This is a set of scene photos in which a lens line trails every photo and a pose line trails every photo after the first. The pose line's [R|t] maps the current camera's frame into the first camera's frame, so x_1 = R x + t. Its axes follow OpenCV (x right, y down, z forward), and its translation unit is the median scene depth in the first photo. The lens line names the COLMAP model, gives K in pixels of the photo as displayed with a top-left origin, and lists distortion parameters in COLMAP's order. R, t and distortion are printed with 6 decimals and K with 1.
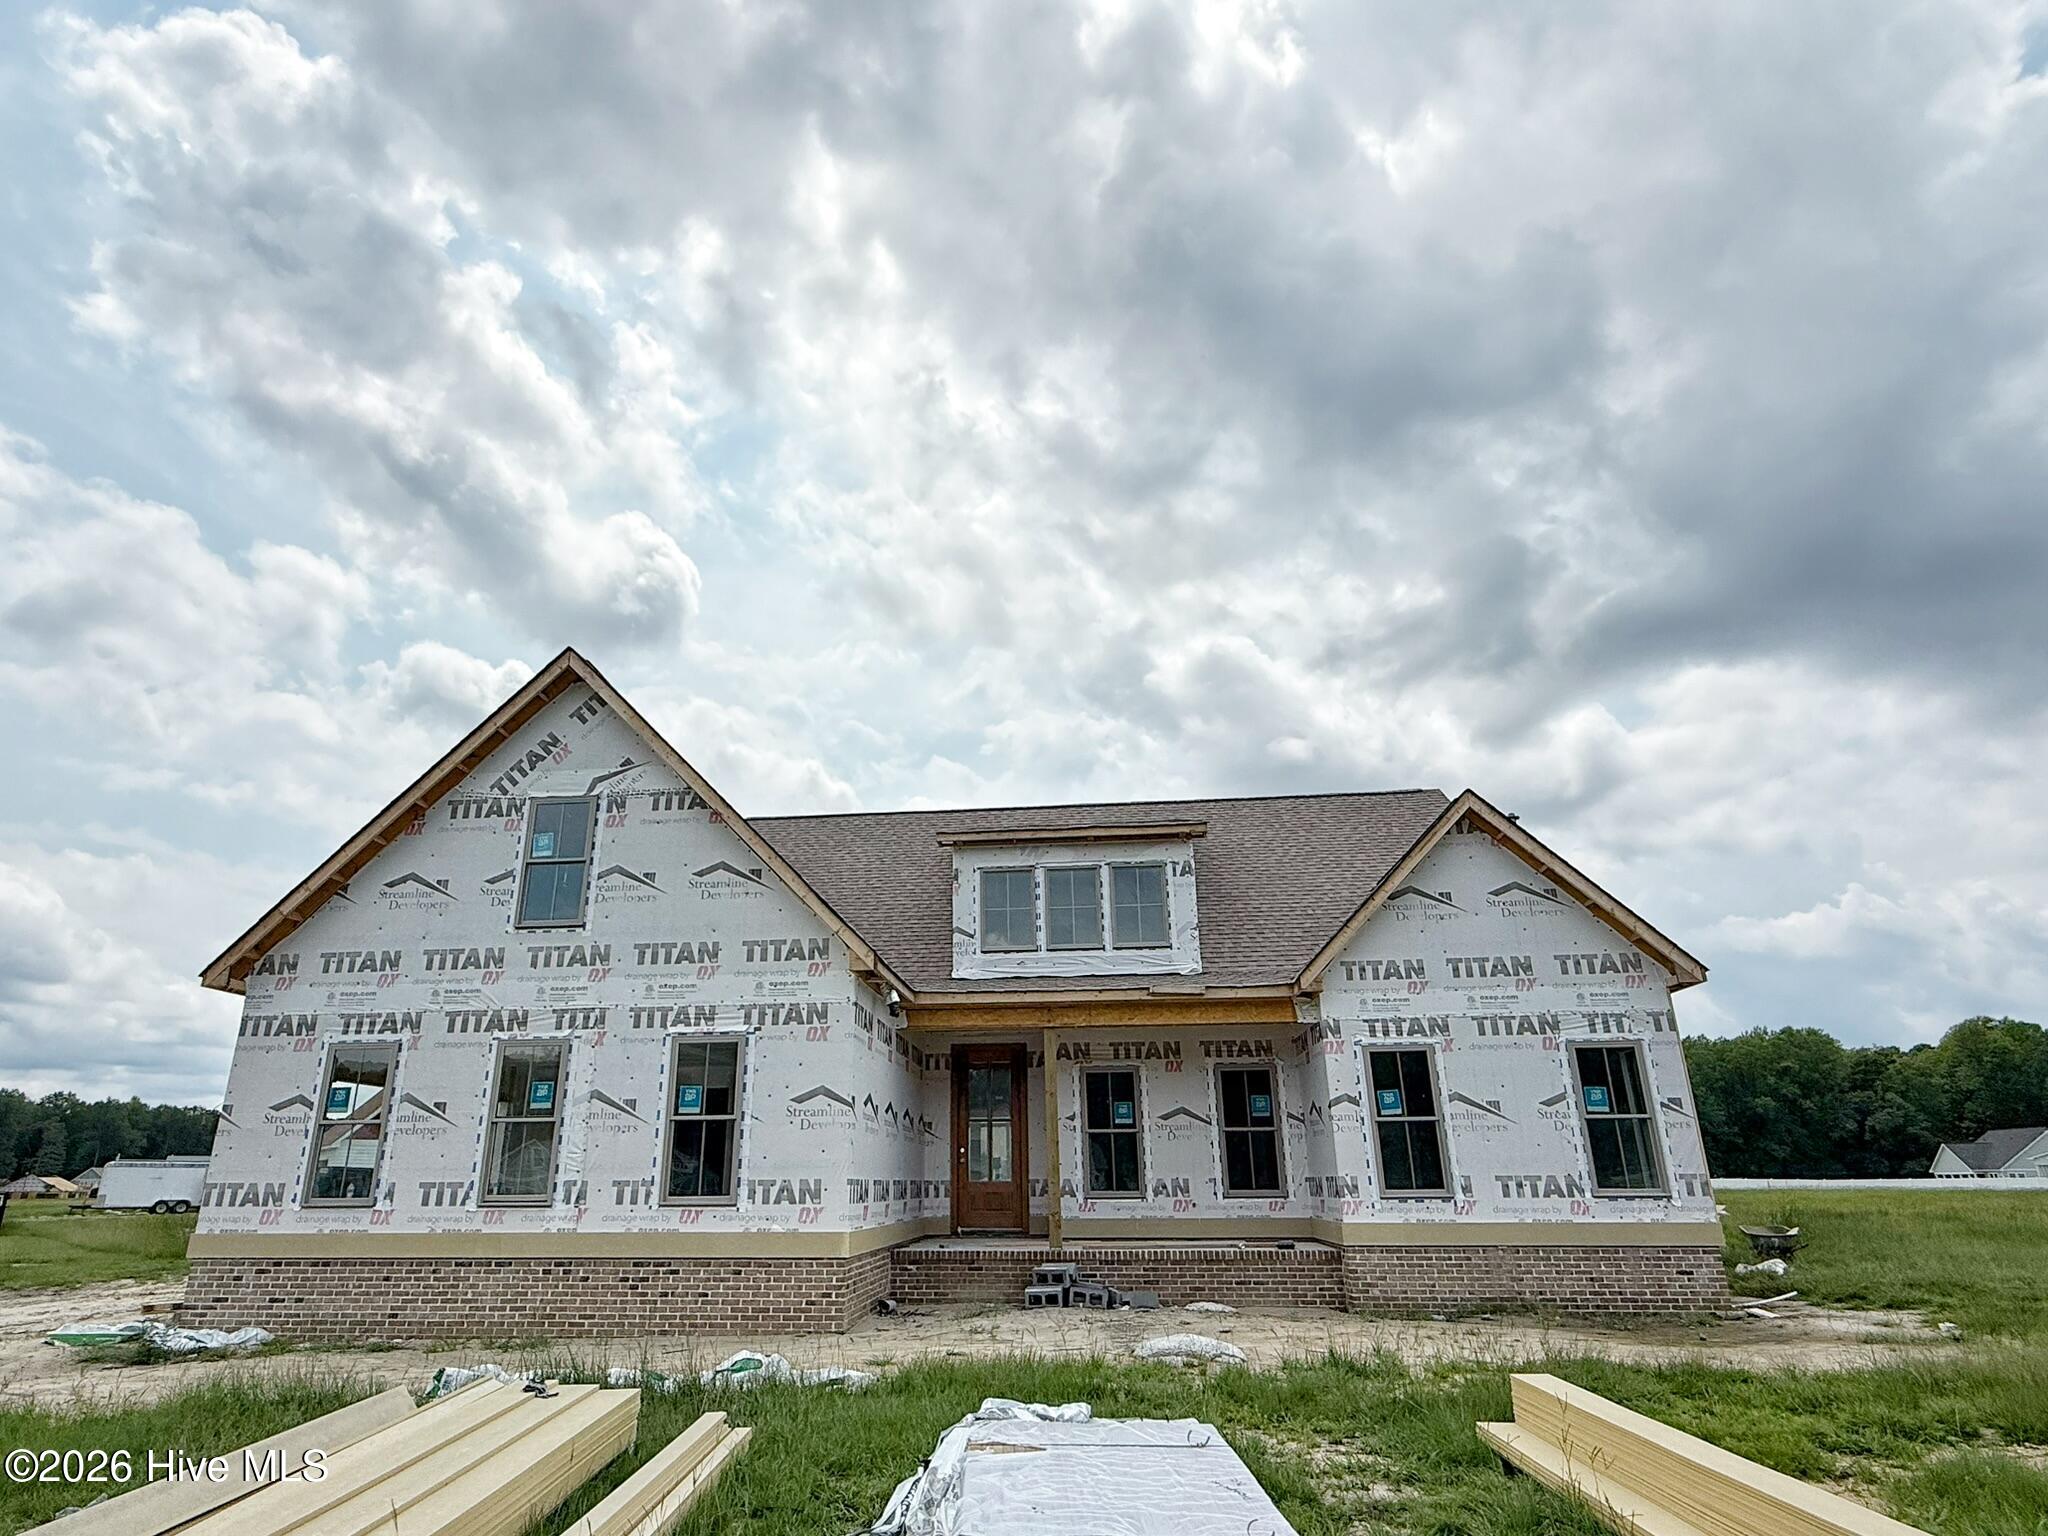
lens RADIAL K [[1109.6, 0, 980.2], [0, 1109.6, 798.3], [0, 0, 1]] dist [-0.003166, 0.003537]
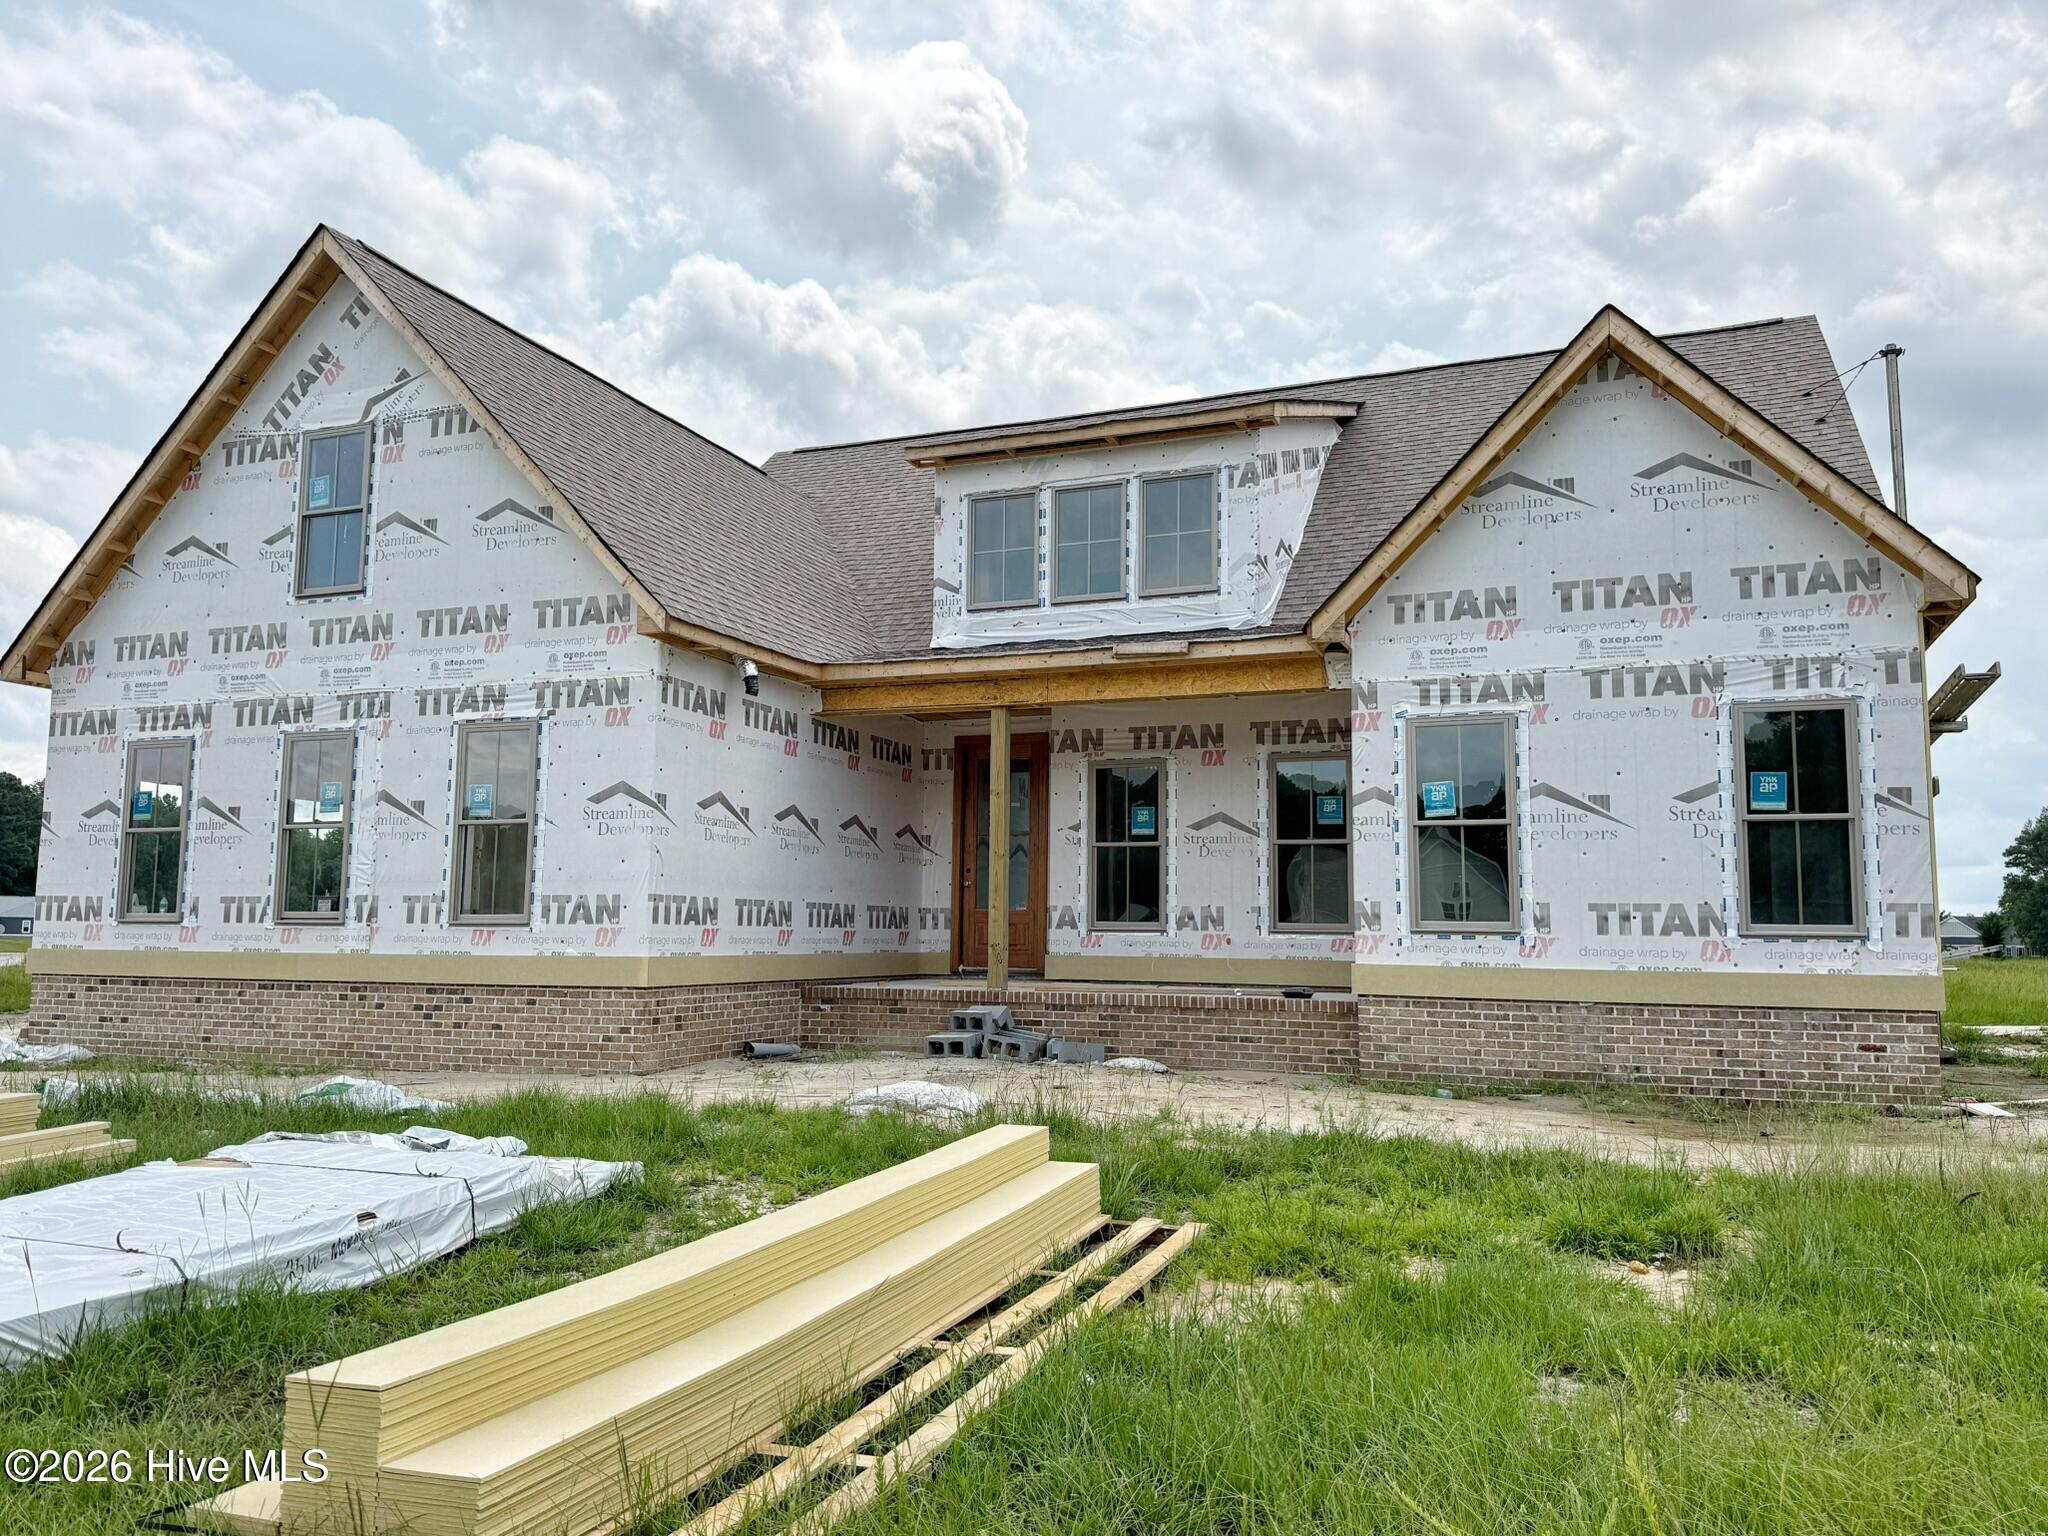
lens RADIAL K [[1490.8, 0, 1021.6], [0, 1490.8, 784.4], [0, 0, 1]] dist [0.083576, -0.120383]
pose [[0.962590, -0.011575, -0.270715, 0.377110], [0.073549, 0.972739, 0.219930, 0.045309], [0.260789, -0.231613, 0.937200, 0.075693]]
